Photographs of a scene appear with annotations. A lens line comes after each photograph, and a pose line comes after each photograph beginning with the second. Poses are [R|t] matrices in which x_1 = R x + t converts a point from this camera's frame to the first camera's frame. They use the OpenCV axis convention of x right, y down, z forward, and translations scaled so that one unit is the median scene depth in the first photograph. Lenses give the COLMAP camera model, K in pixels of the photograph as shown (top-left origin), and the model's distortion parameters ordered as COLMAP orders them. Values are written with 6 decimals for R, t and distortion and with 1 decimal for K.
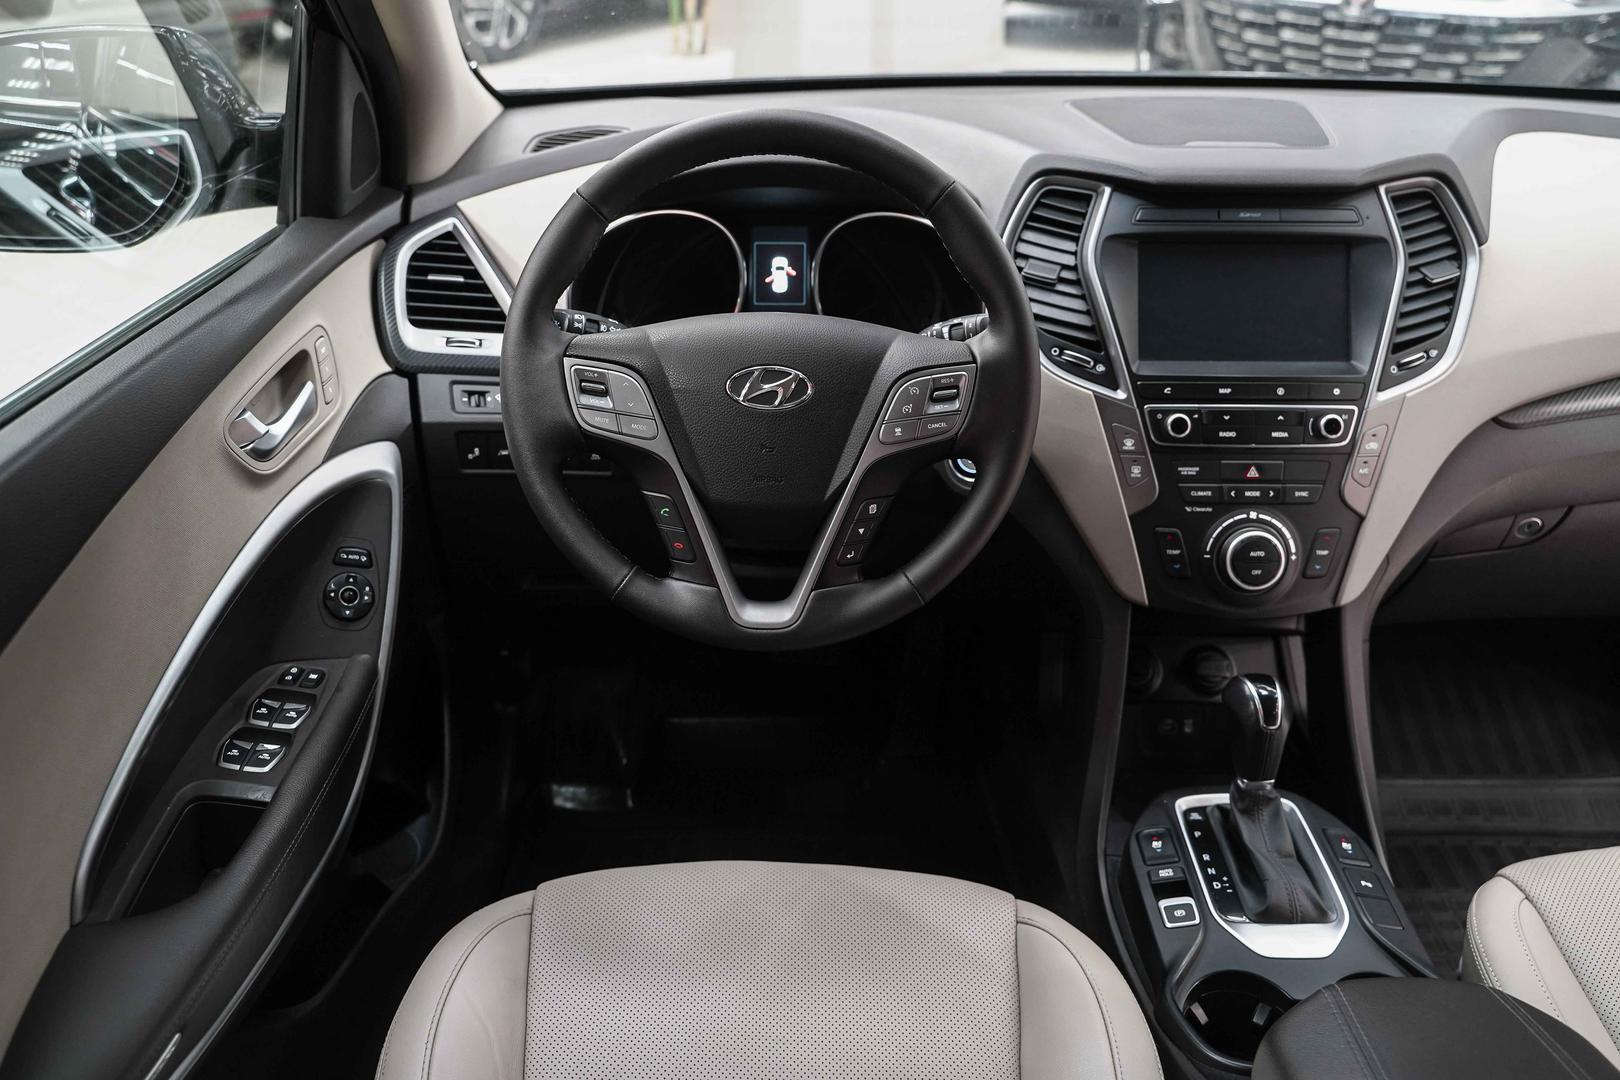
lens RADIAL K [[1307.7, 0, 810.0], [0, 1307.7, 540.0], [0, 0, 1]] dist [0.000095, 0.008779]
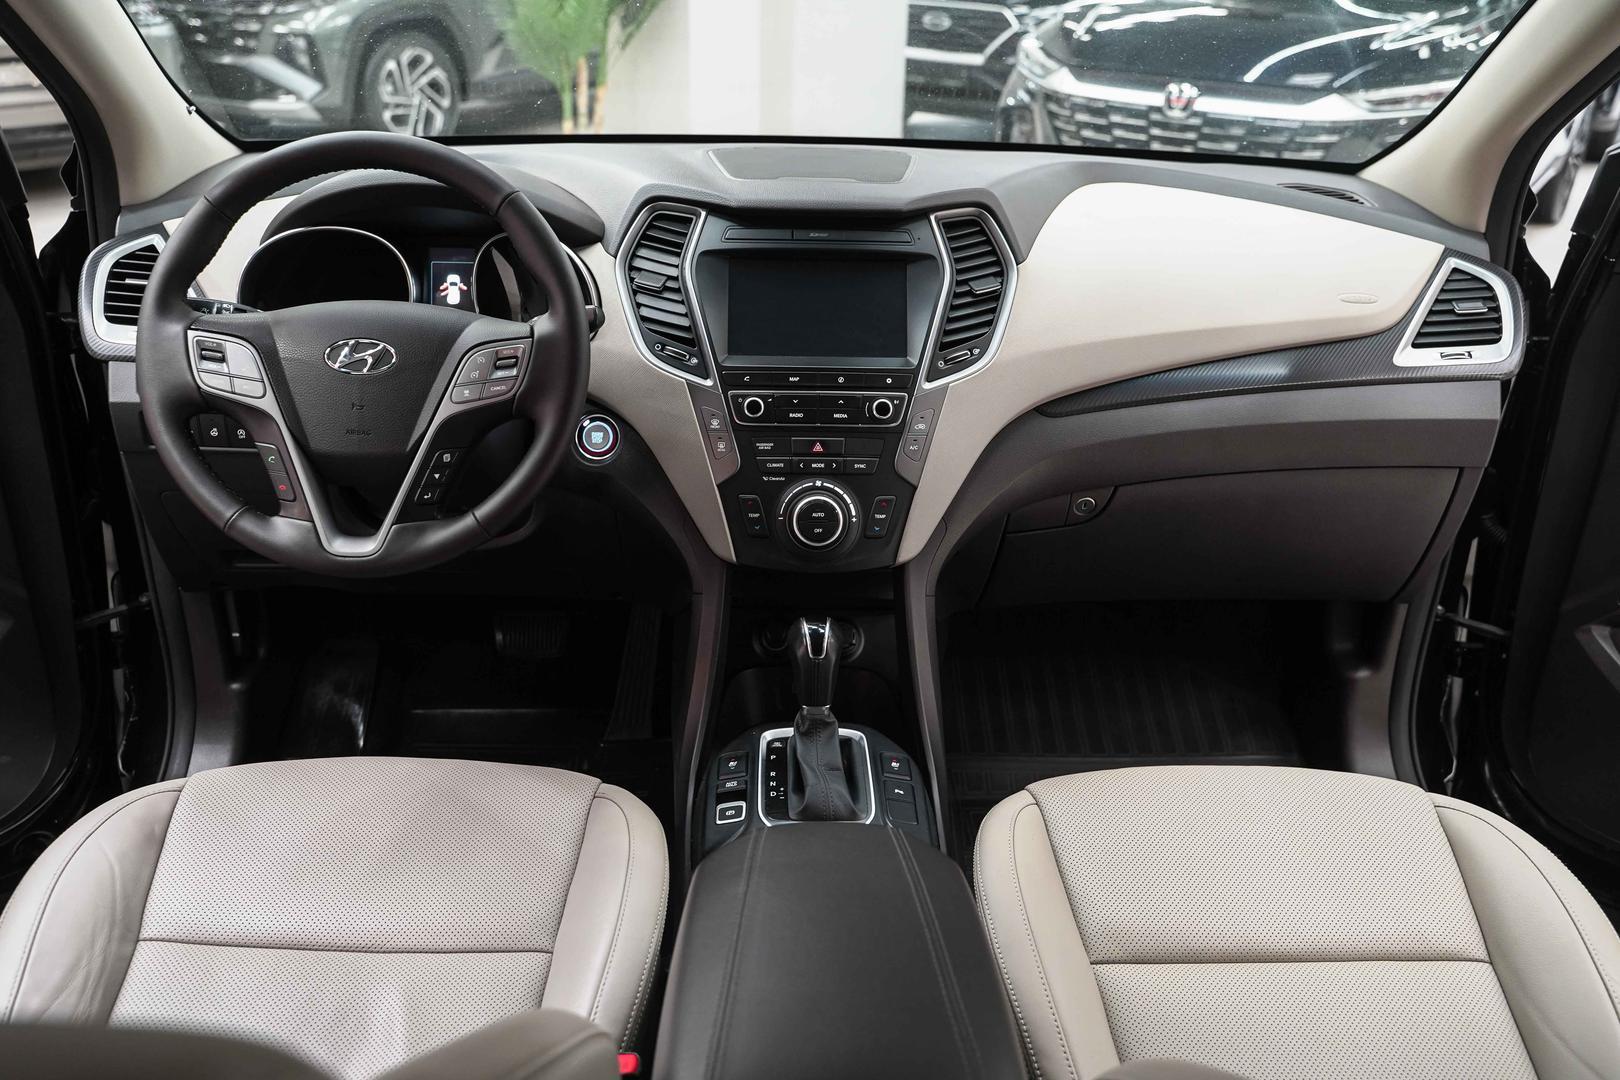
lens RADIAL K [[1307.7, 0, 810.0], [0, 1307.7, 540.0], [0, 0, 1]] dist [0.000095, 0.008779]
pose [[0.999368, 0.003956, 0.035333, 0.287306], [-0.001305, 0.997202, -0.074741, 0.119243], [-0.035530, 0.074647, 0.996577, -0.171447]]
